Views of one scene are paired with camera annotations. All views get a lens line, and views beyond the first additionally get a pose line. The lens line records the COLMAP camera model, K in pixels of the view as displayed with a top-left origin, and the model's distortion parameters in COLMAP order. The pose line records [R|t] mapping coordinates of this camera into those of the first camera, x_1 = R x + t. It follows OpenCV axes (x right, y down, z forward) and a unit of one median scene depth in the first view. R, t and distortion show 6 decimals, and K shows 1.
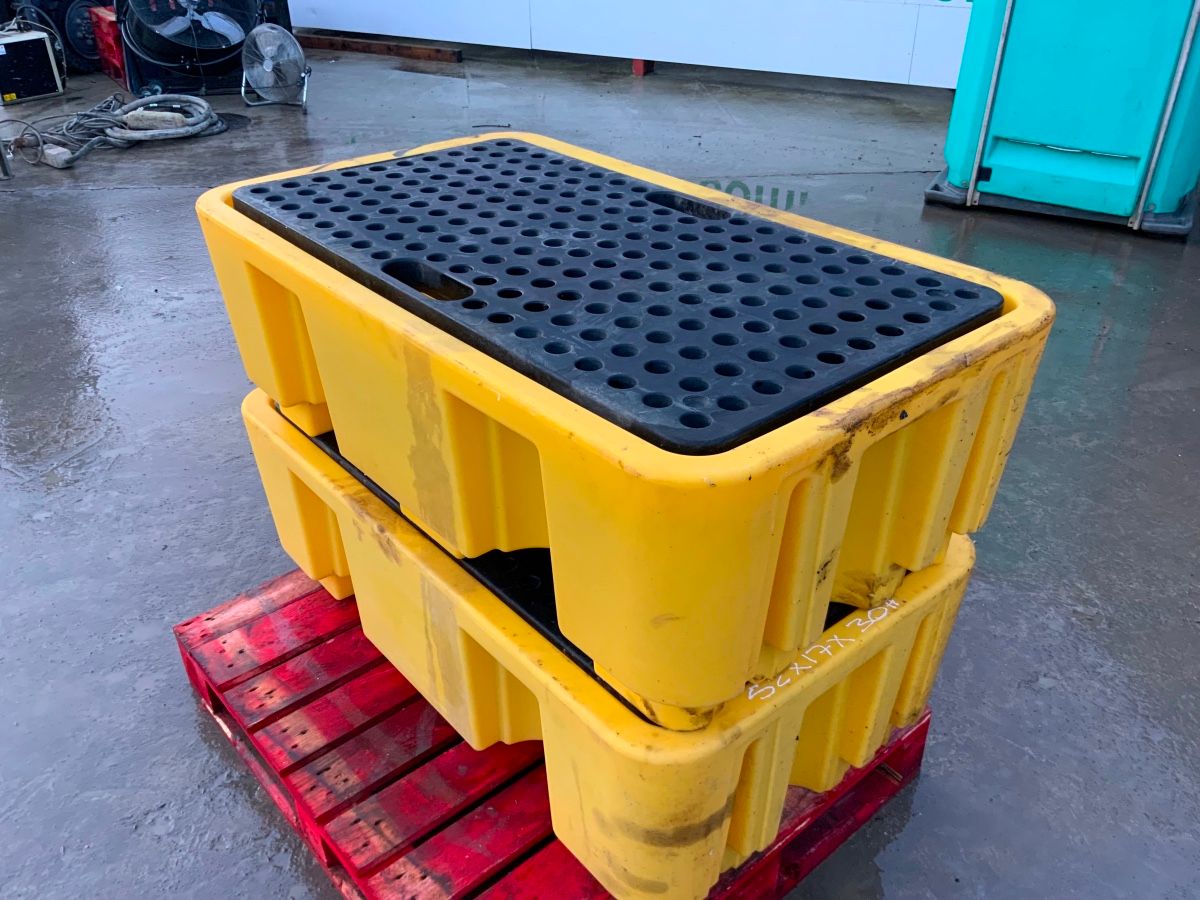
lens RADIAL K [[1006.2, 0, 603.1], [0, 1006.2, 431.8], [0, 0, 1]] dist [0.067288, -0.137336]
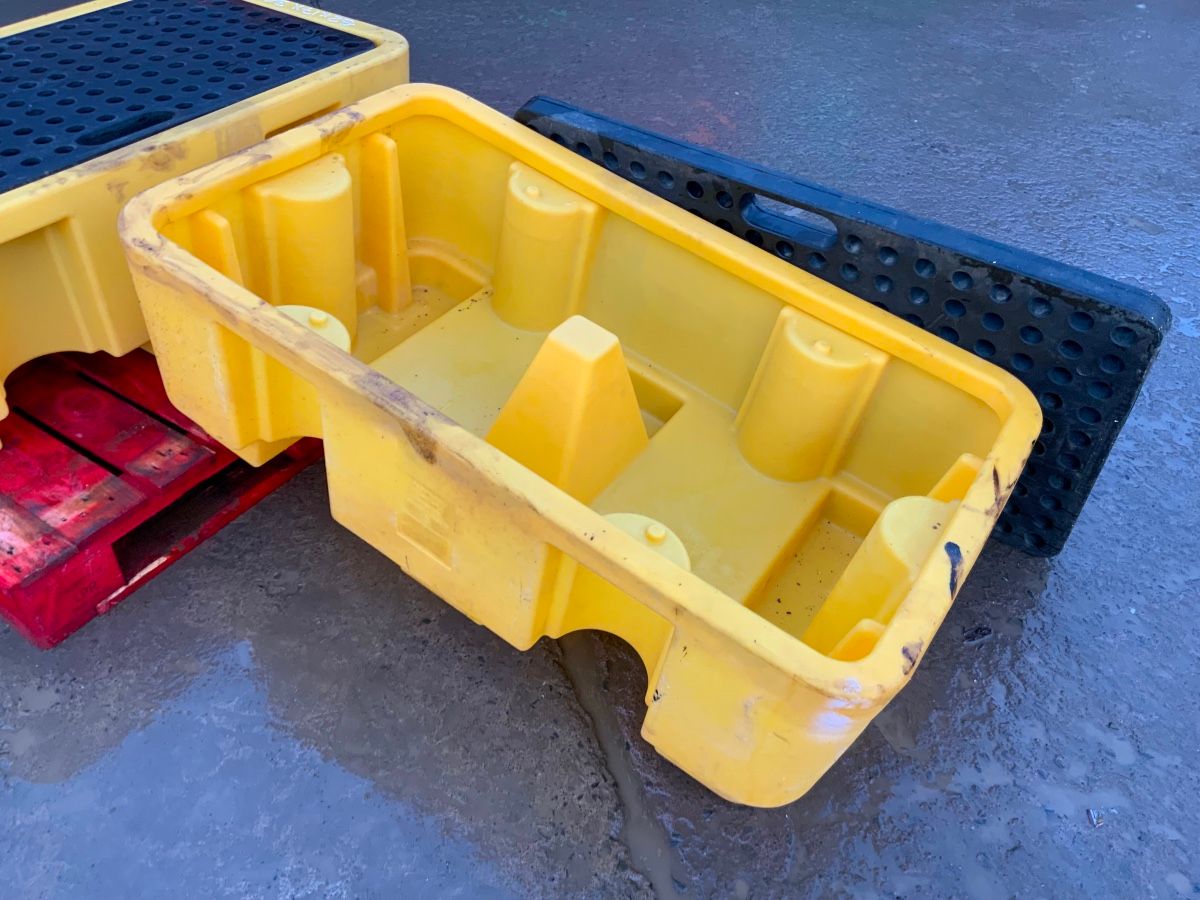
lens RADIAL K [[1006.2, 0, 606.4], [0, 1006.2, 452.6], [0, 0, 1]] dist [0.067288, -0.137336]
pose [[-0.265947, -0.633711, 0.726417, -1.253827], [0.458300, 0.579829, 0.673617, -0.196757], [-0.848076, 0.512064, 0.136226, 0.621576]]
